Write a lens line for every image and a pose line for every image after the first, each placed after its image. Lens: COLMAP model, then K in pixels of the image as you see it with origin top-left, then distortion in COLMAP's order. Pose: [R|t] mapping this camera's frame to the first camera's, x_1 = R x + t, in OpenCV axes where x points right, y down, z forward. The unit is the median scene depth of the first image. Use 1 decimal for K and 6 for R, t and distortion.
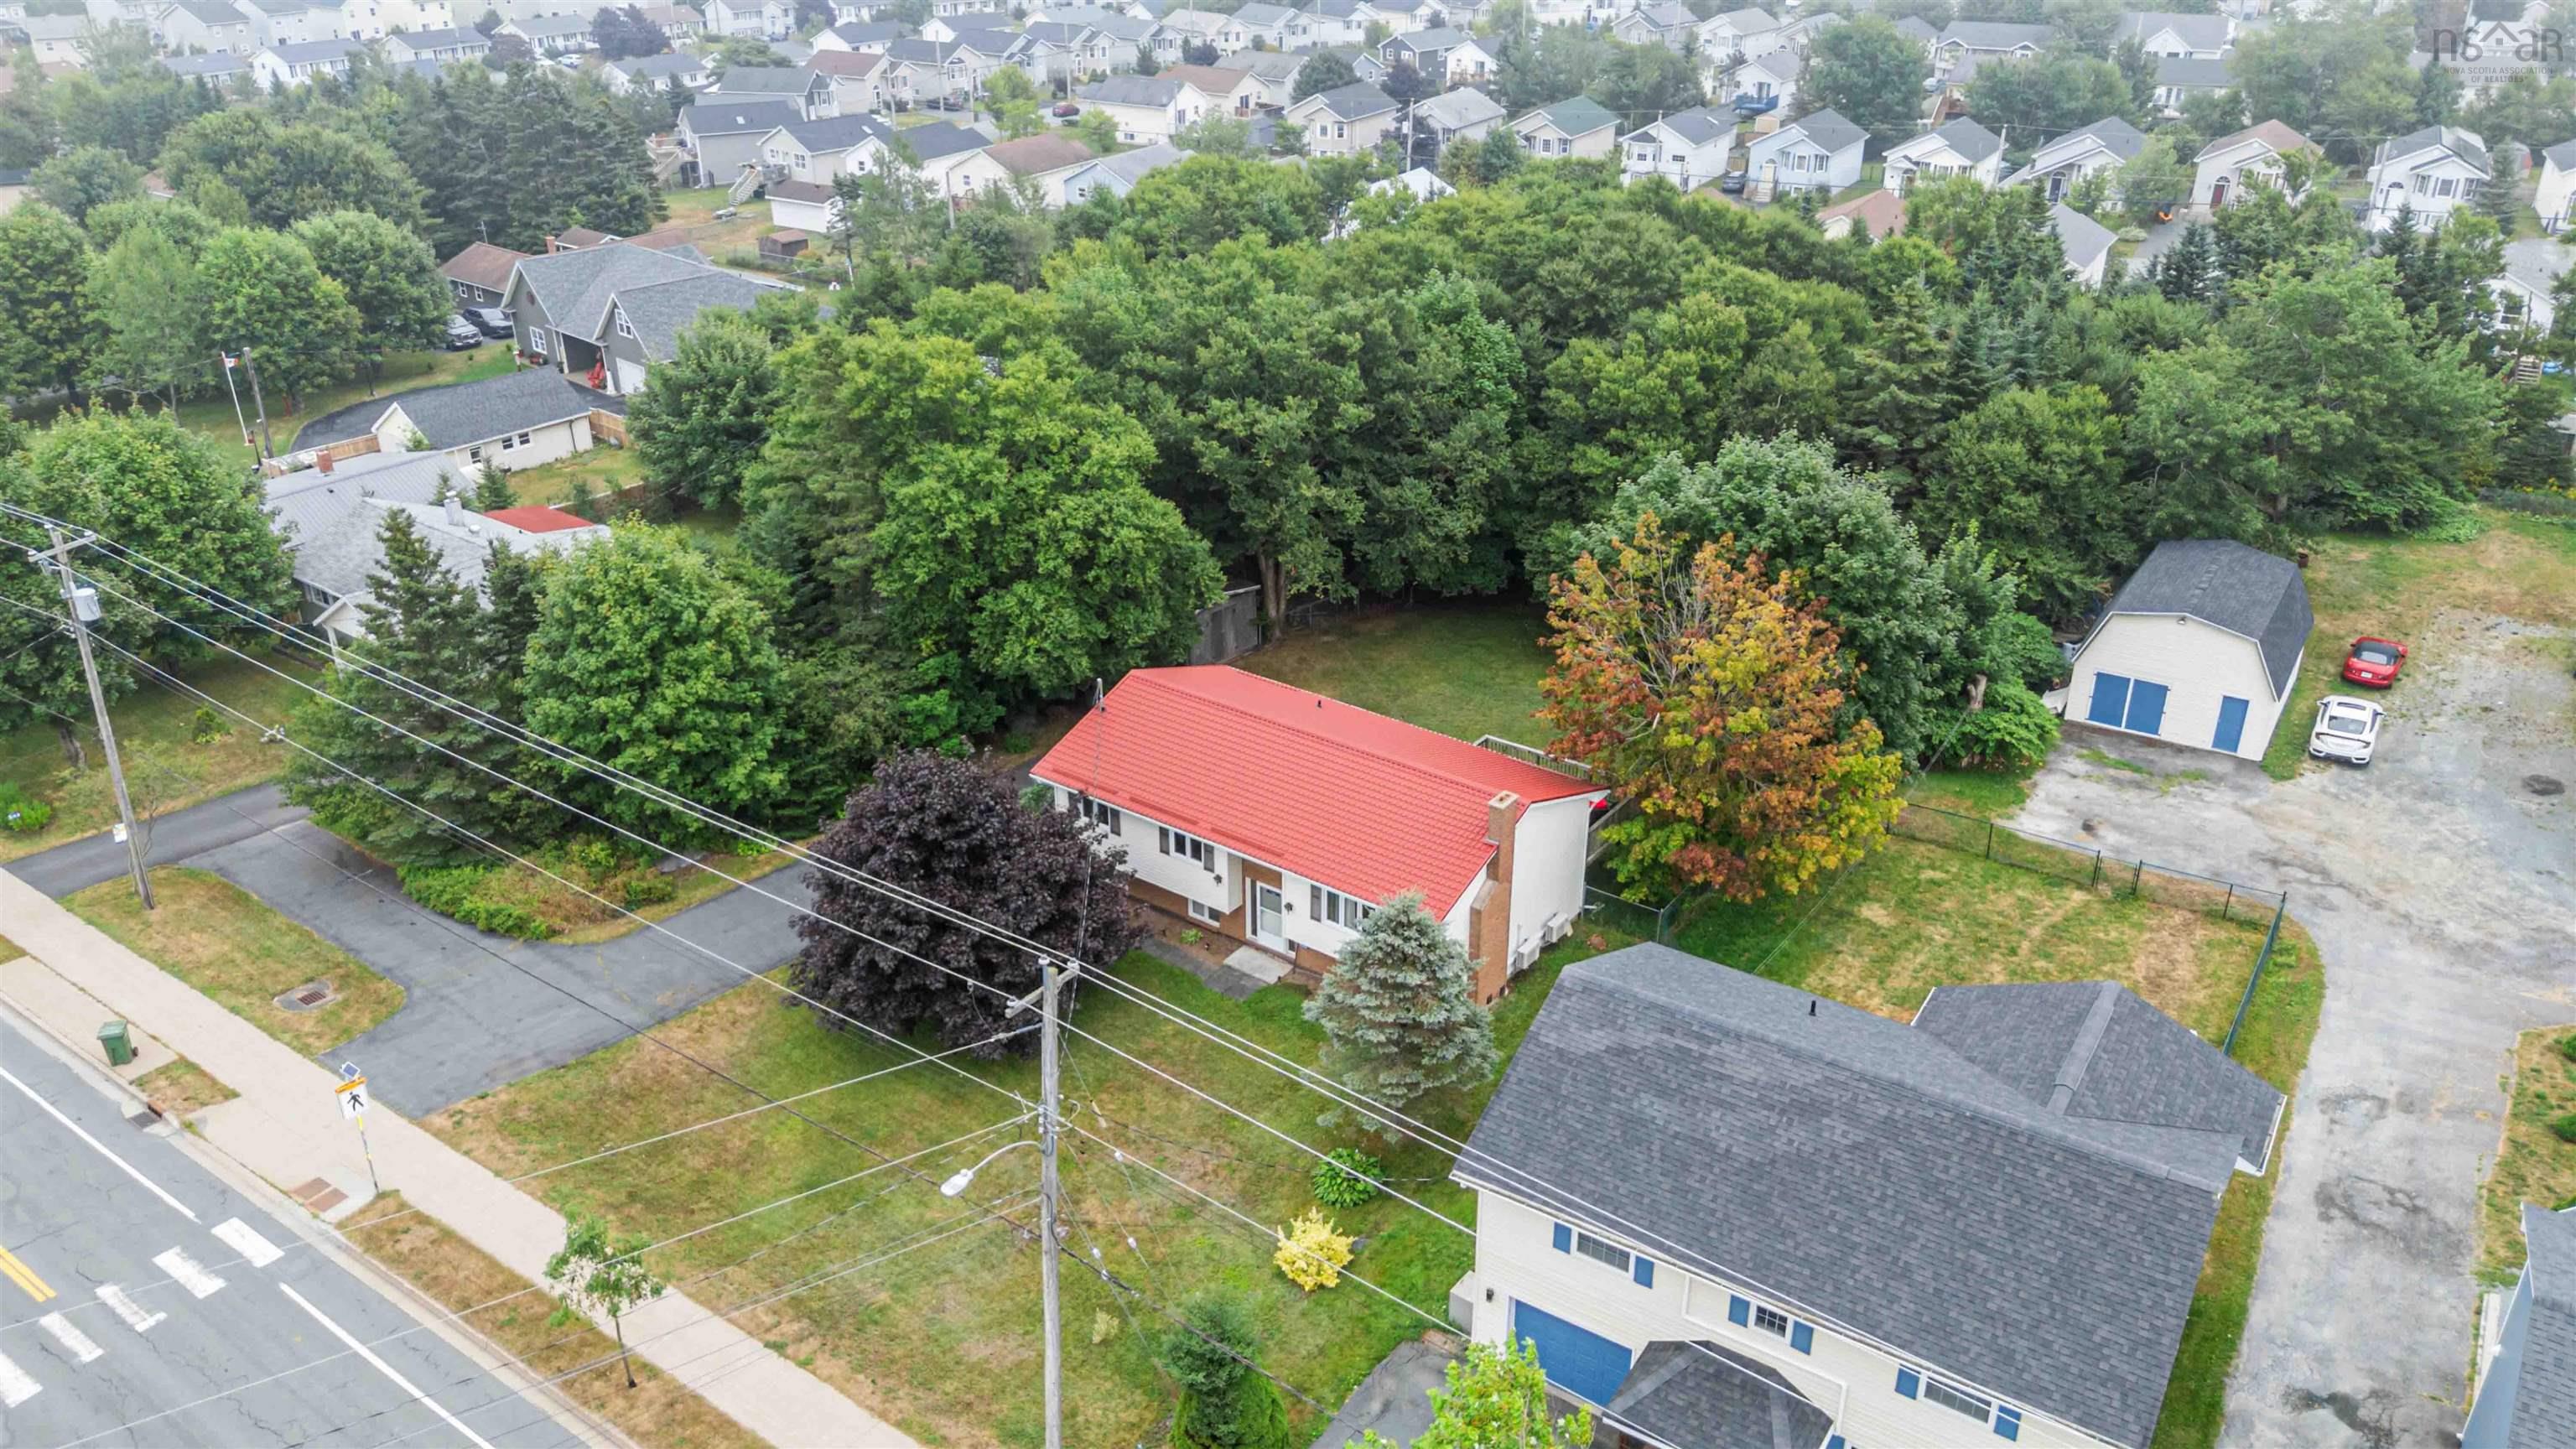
lens RADIAL K [[1887.0, 0, 1288.0], [0, 1887.0, 724.5], [0, 0, 1]] dist [0.067295, -0.044974]
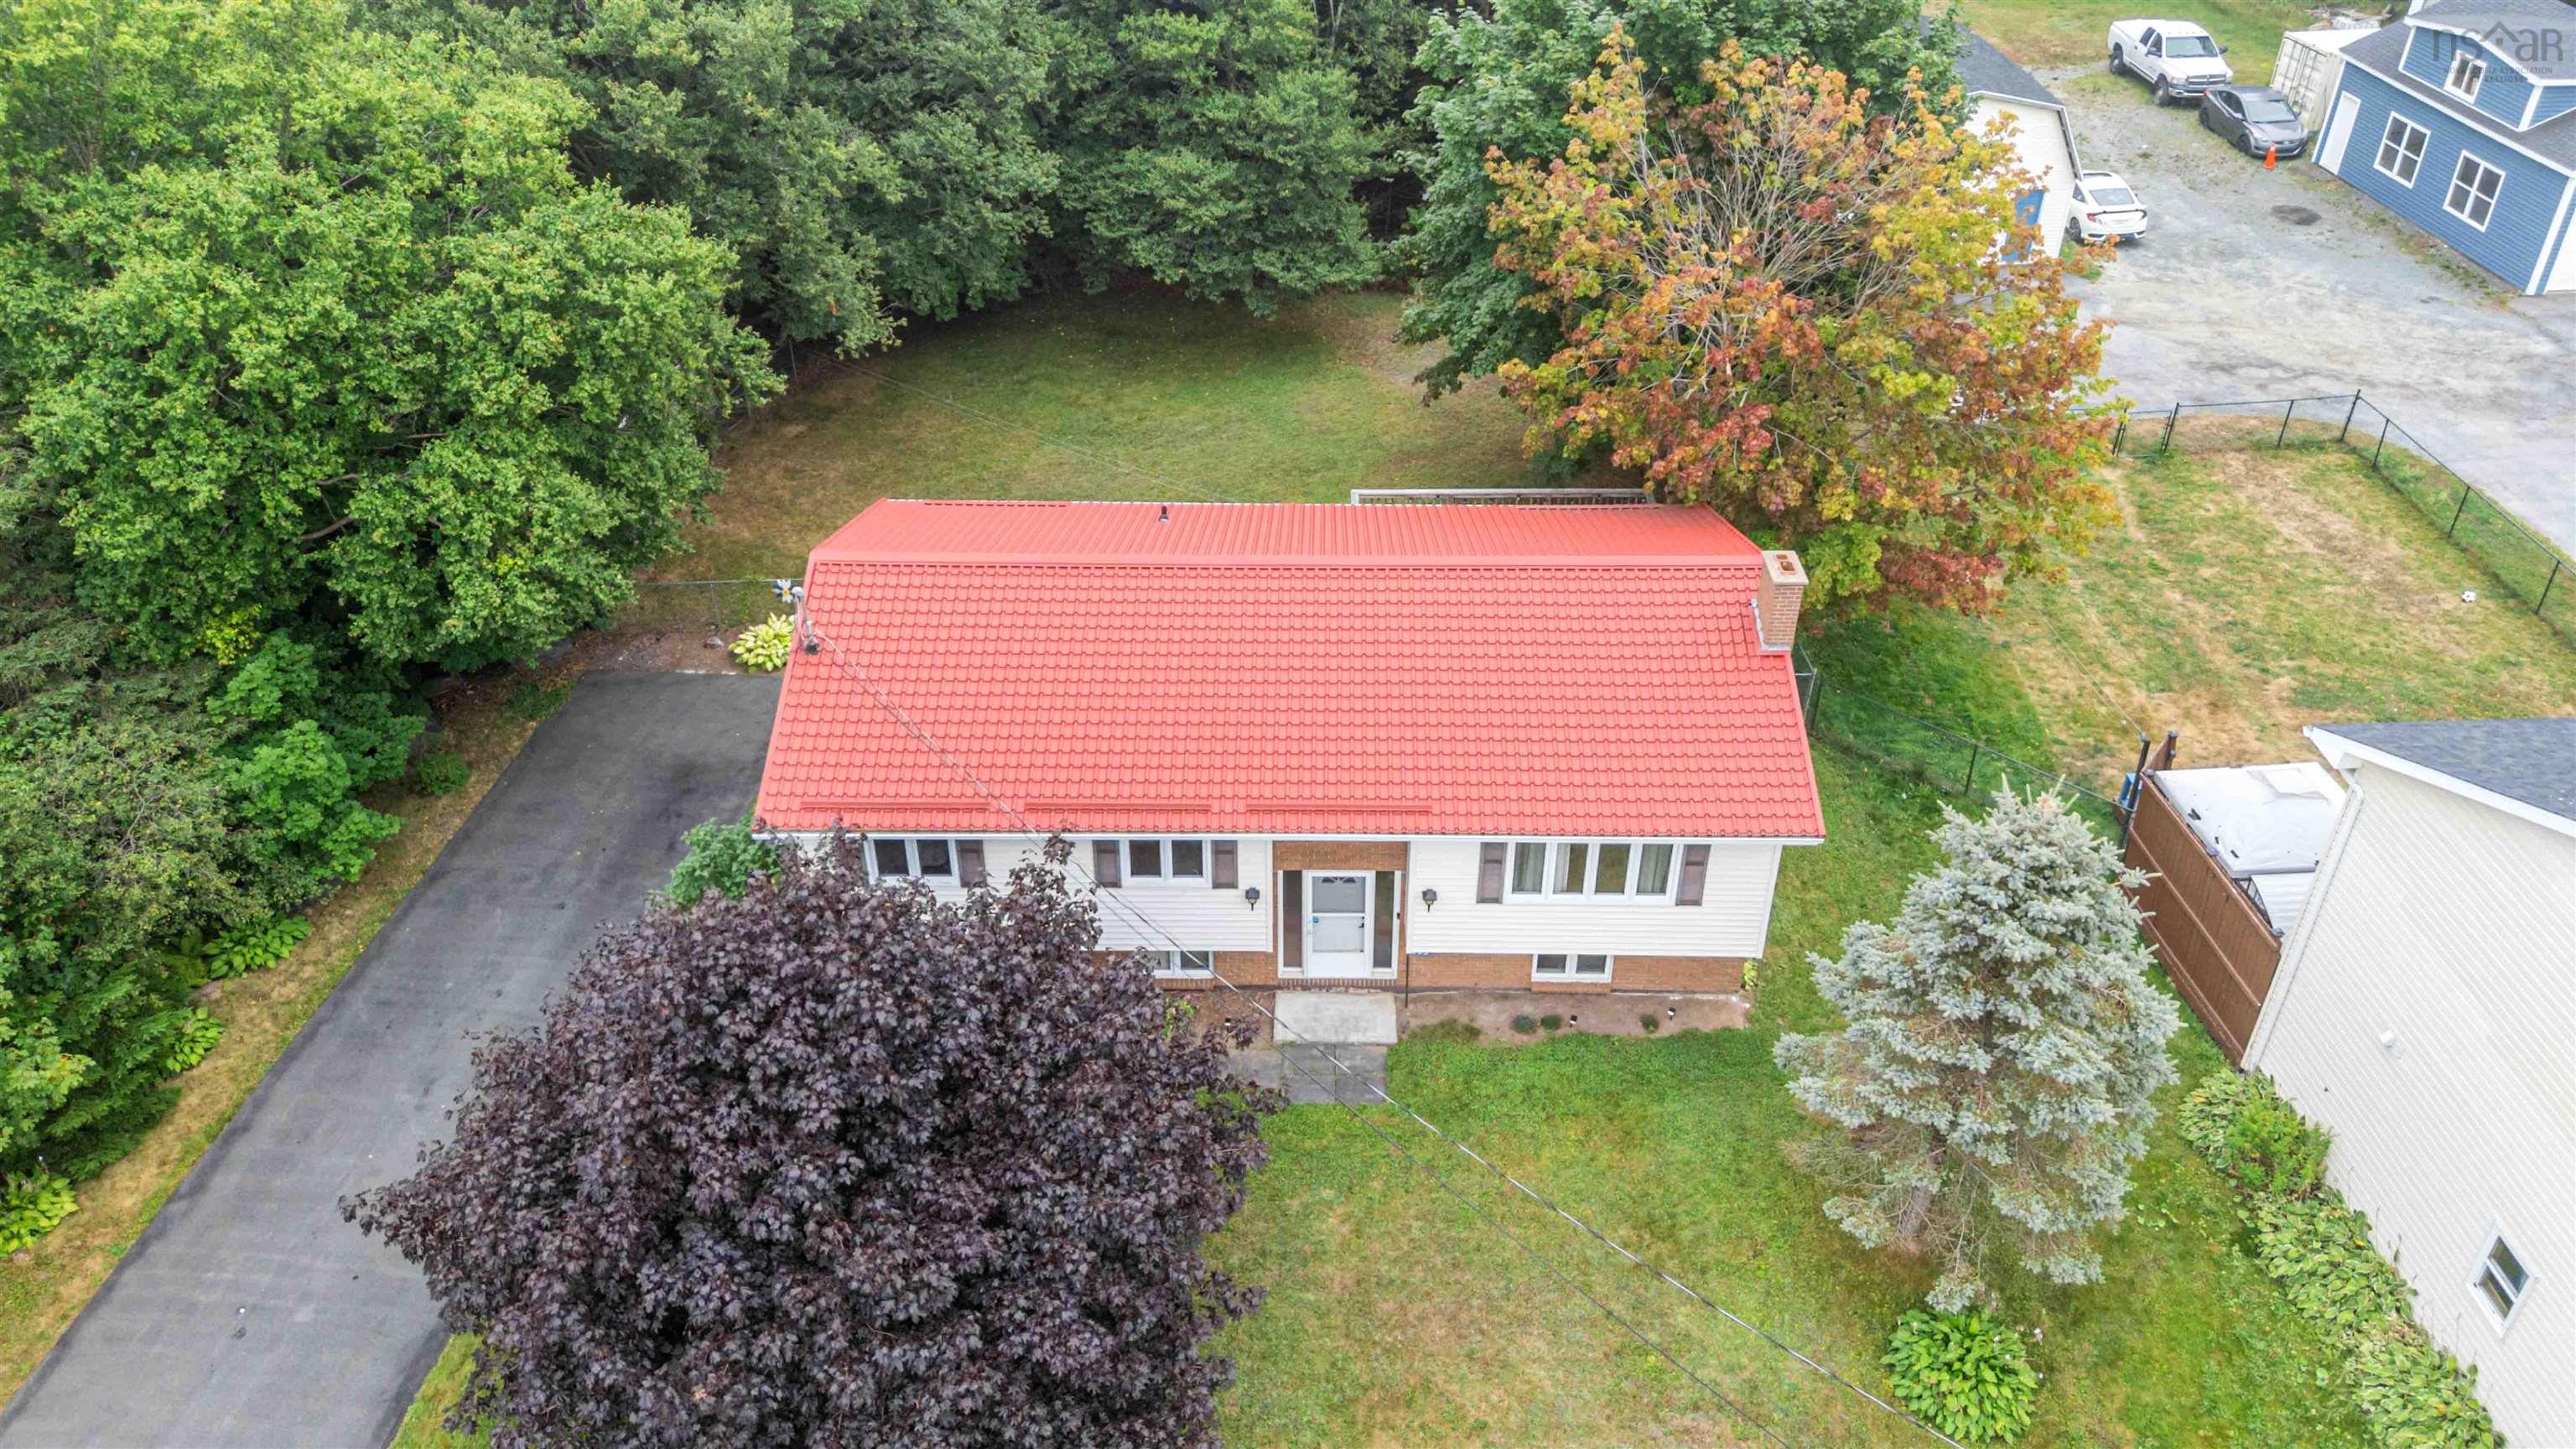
lens RADIAL K [[1887.0, 0, 1288.0], [0, 1887.0, 724.5], [0, 0, 1]] dist [0.067295, -0.044974]
pose [[0.806950, -0.334110, 0.487034, -0.226454], [0.260337, 0.941398, 0.214464, -0.058016], [-0.530147, -0.046269, 0.846642, 0.502127]]
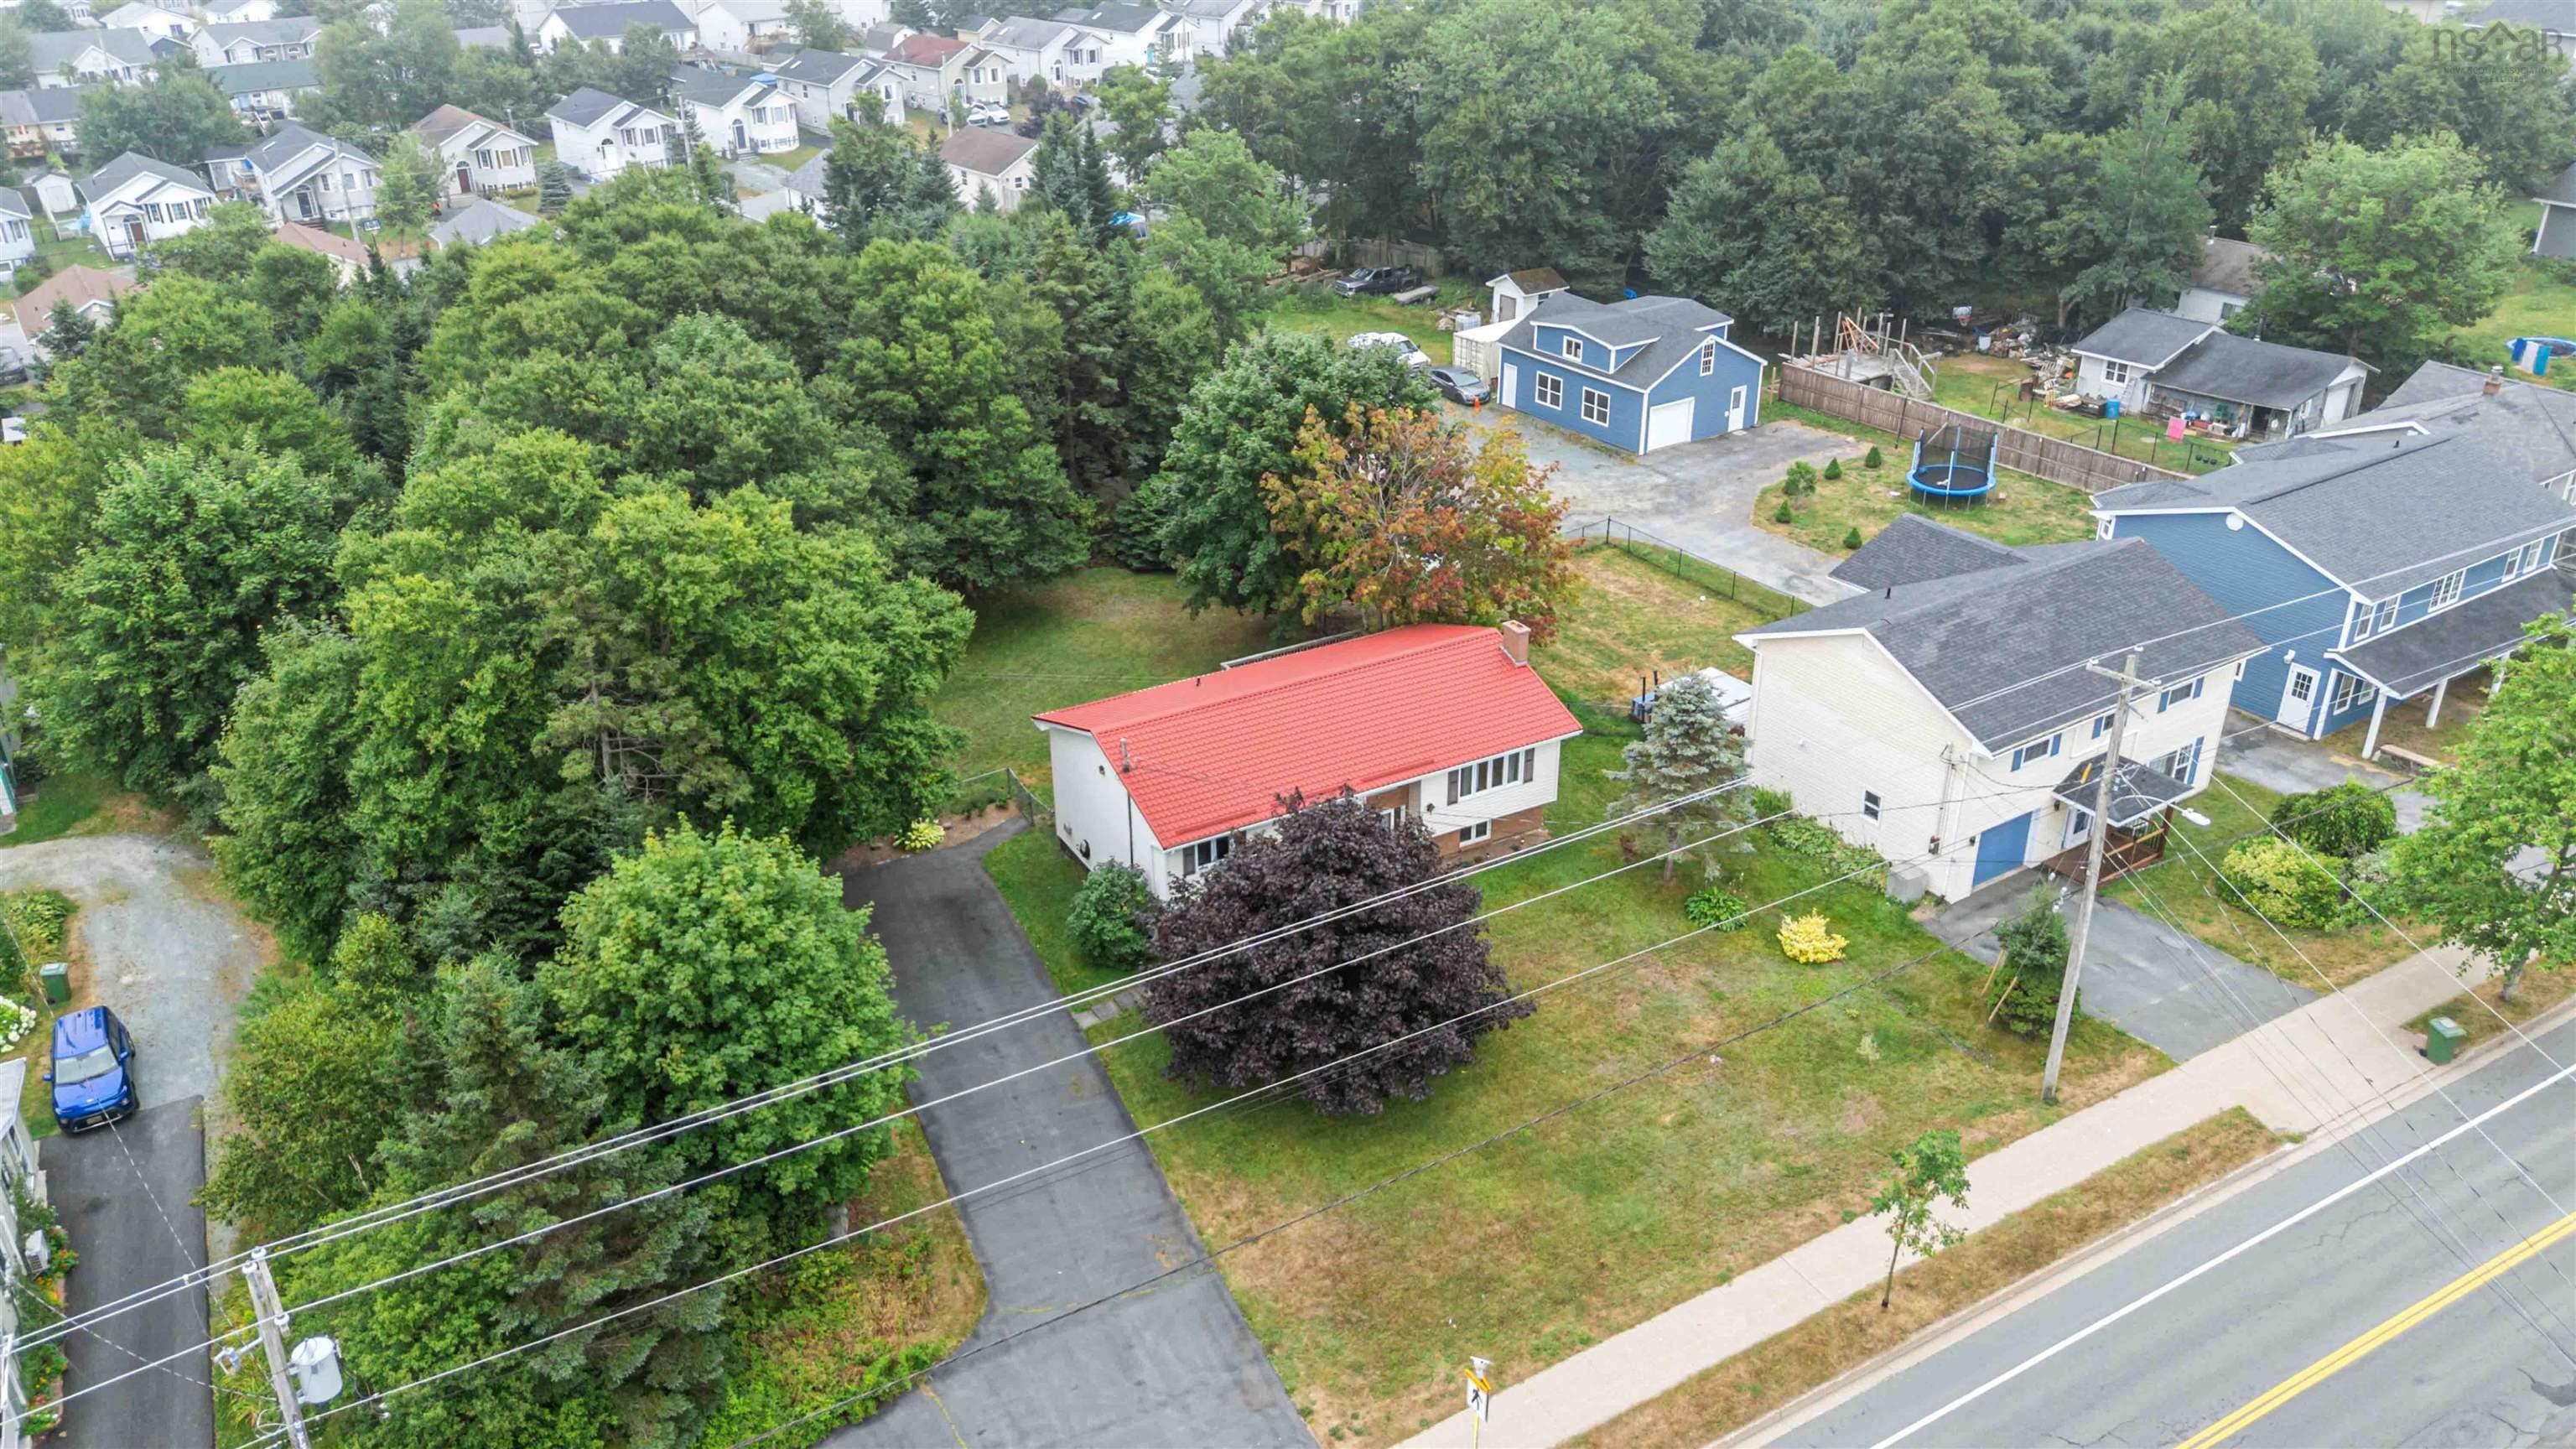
lens RADIAL K [[1885.7, 0, 1288.0], [0, 1885.7, 724.5], [0, 0, 1]] dist [0.122923, -0.170908]
pose [[0.405033, -0.413192, 0.815611, -0.771580], [0.415528, 0.877797, 0.238344, -0.204642], [-0.814423, 0.242372, 0.527229, 0.410202]]
